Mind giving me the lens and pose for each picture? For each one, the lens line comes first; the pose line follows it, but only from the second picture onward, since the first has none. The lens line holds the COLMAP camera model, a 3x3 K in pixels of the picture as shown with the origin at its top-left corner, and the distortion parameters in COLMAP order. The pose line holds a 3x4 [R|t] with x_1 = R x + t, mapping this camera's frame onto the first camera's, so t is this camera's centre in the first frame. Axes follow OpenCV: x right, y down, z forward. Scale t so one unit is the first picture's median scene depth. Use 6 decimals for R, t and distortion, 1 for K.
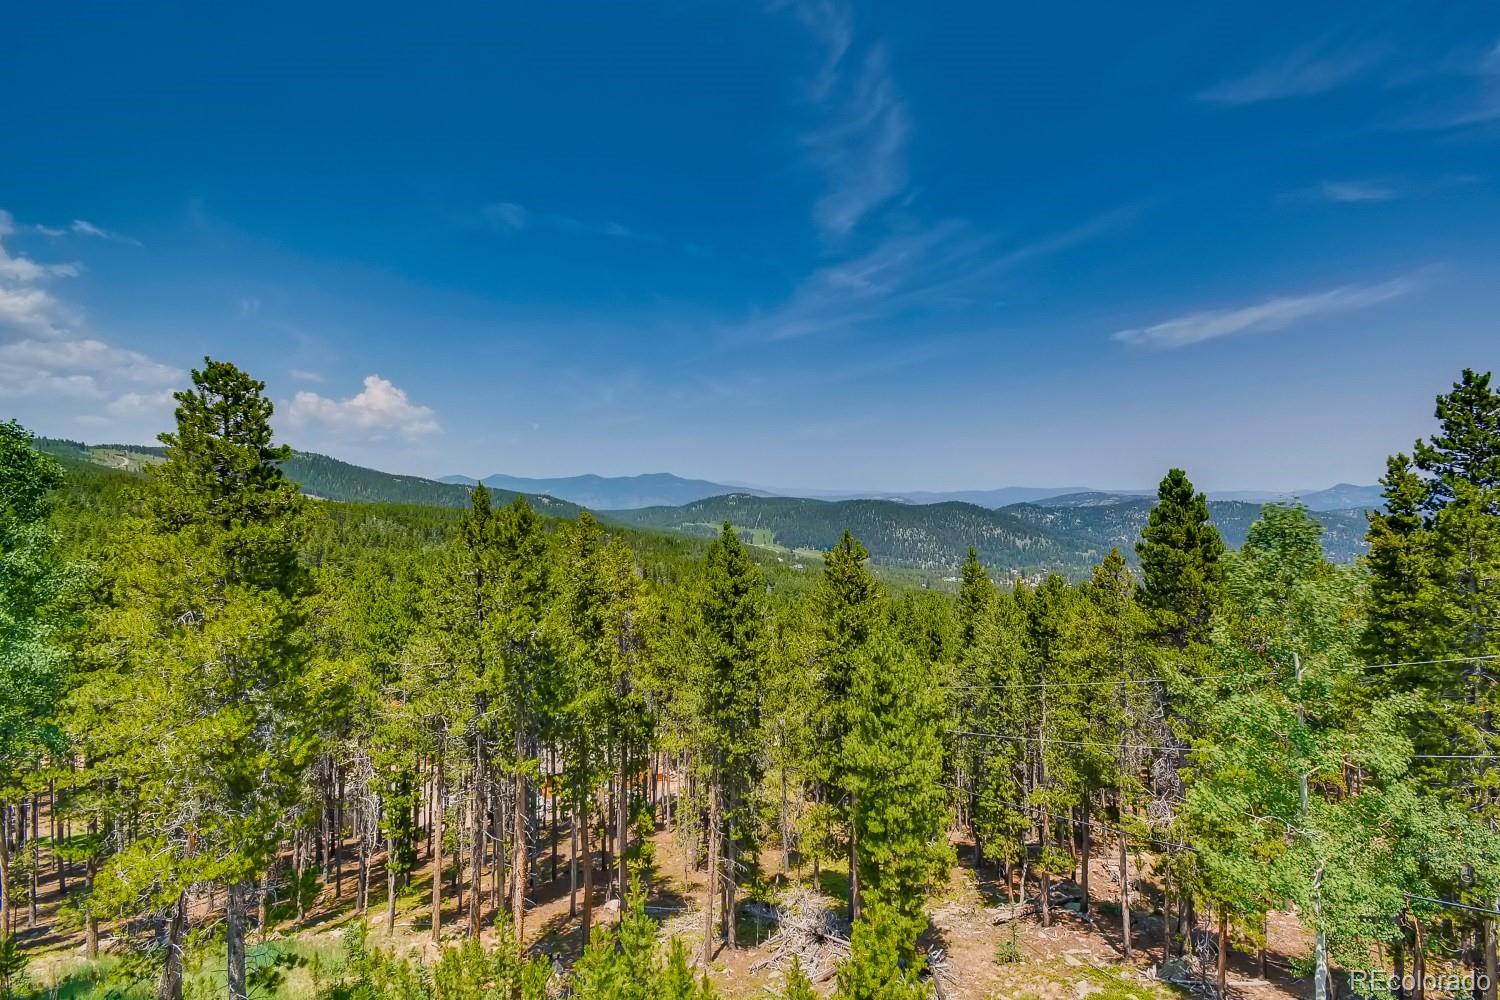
lens RADIAL K [[667.3, 0, 750.0], [0, 667.3, 500.0], [0, 0, 1]] dist [0.087820, 0.000142]
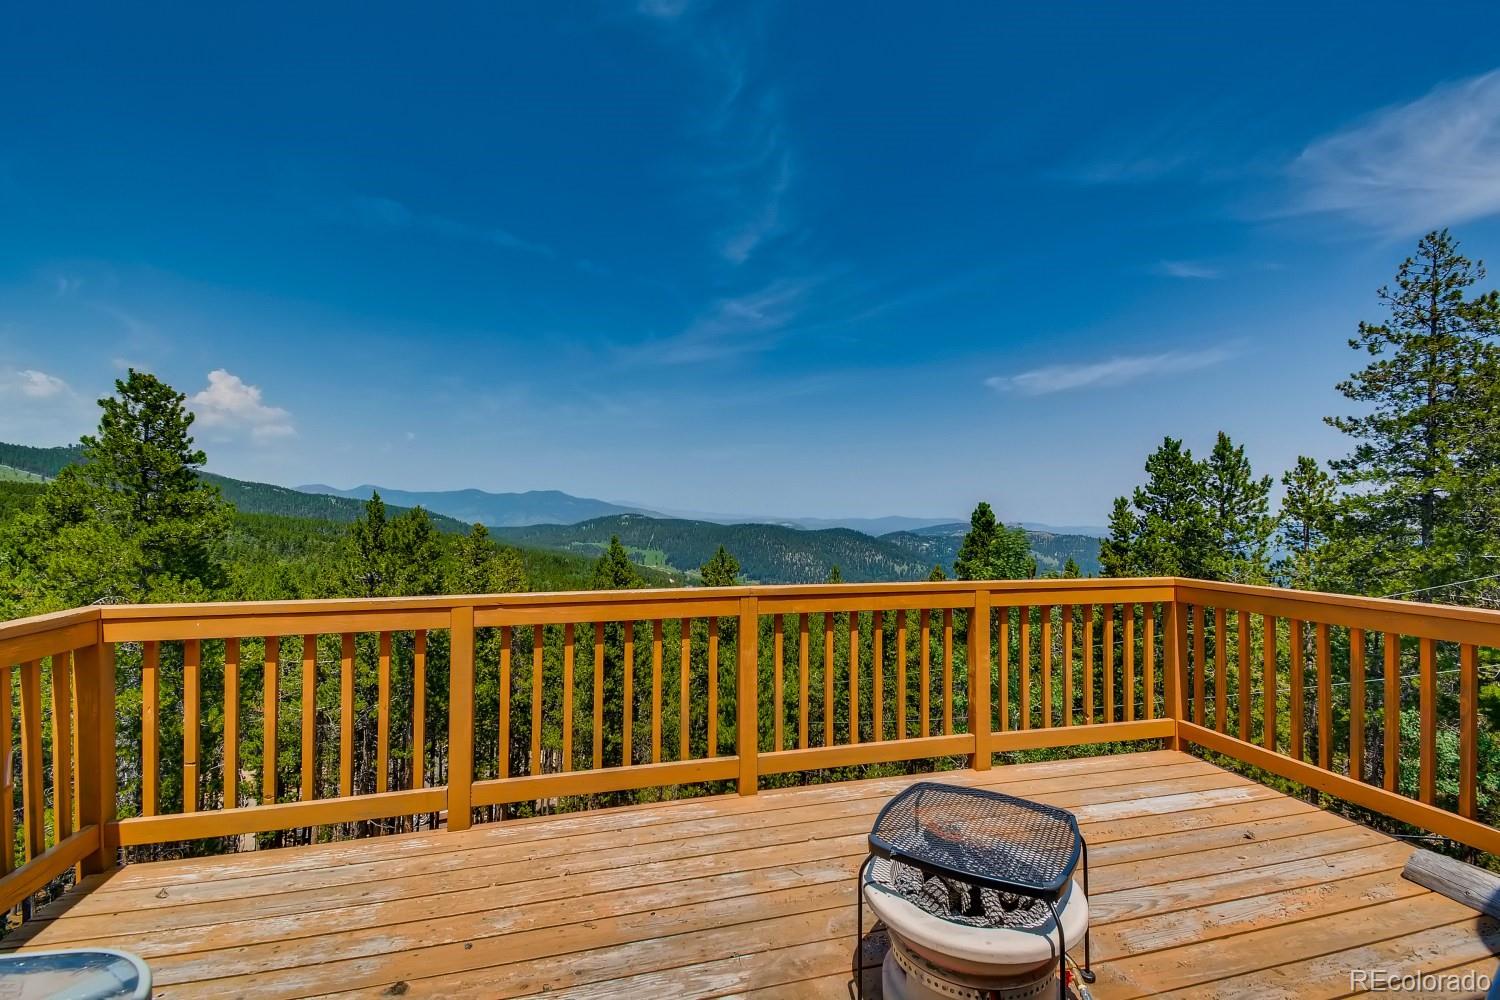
lens RADIAL K [[667.9, 0, 747.9], [0, 667.9, 524.8], [0, 0, 1]] dist [0.056715, -0.000249]
pose [[0.987555, 0.028729, 0.154627, 0.012879], [-0.029265, 0.999571, 0.001191, 0.006808], [-0.154526, -0.005701, 0.987972, -0.132226]]
